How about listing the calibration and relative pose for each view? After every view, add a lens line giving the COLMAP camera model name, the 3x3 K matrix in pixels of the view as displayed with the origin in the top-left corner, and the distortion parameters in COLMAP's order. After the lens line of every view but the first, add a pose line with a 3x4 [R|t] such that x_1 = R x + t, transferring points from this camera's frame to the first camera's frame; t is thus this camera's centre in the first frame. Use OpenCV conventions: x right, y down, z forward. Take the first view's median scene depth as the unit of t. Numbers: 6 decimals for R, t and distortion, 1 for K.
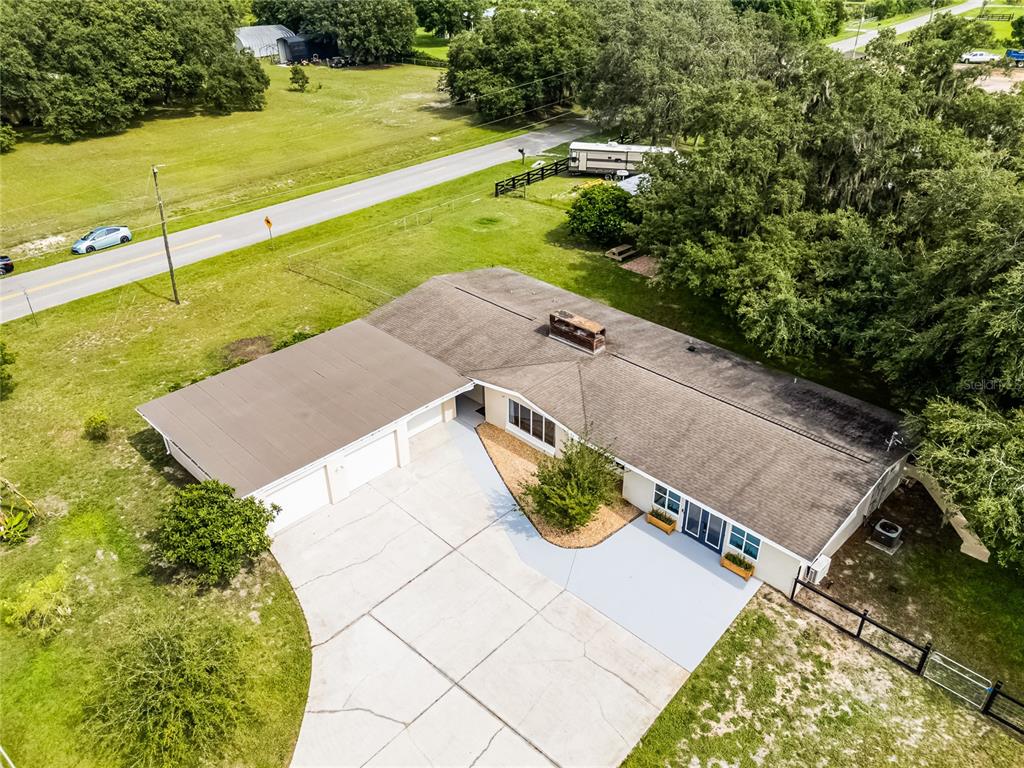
lens RADIAL K [[750.4, 0, 510.4], [0, 750.4, 384.8], [0, 0, 1]] dist [0.079041, -0.075620]
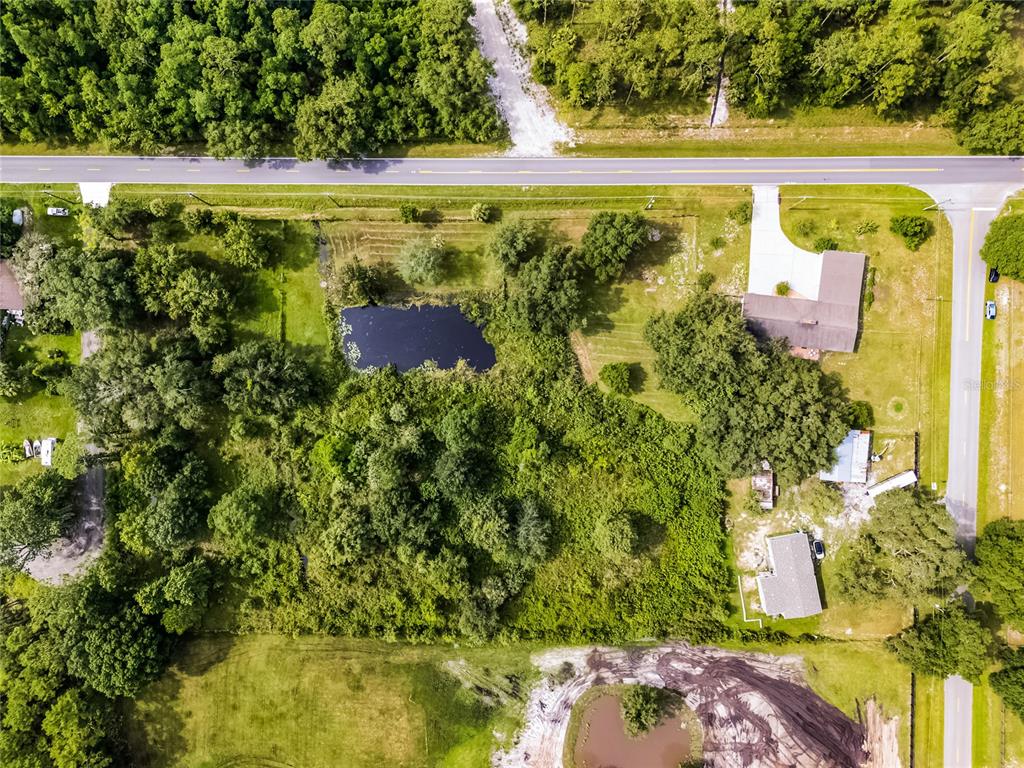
lens RADIAL K [[750.4, 0, 510.4], [0, 750.4, 384.8], [0, 0, 1]] dist [0.079041, -0.075620]
pose [[-0.781158, 0.623808, 0.025623, 1.645661], [-0.297949, -0.408541, 0.862740, -3.717502], [0.548652, 0.666302, 0.504998, -2.132300]]
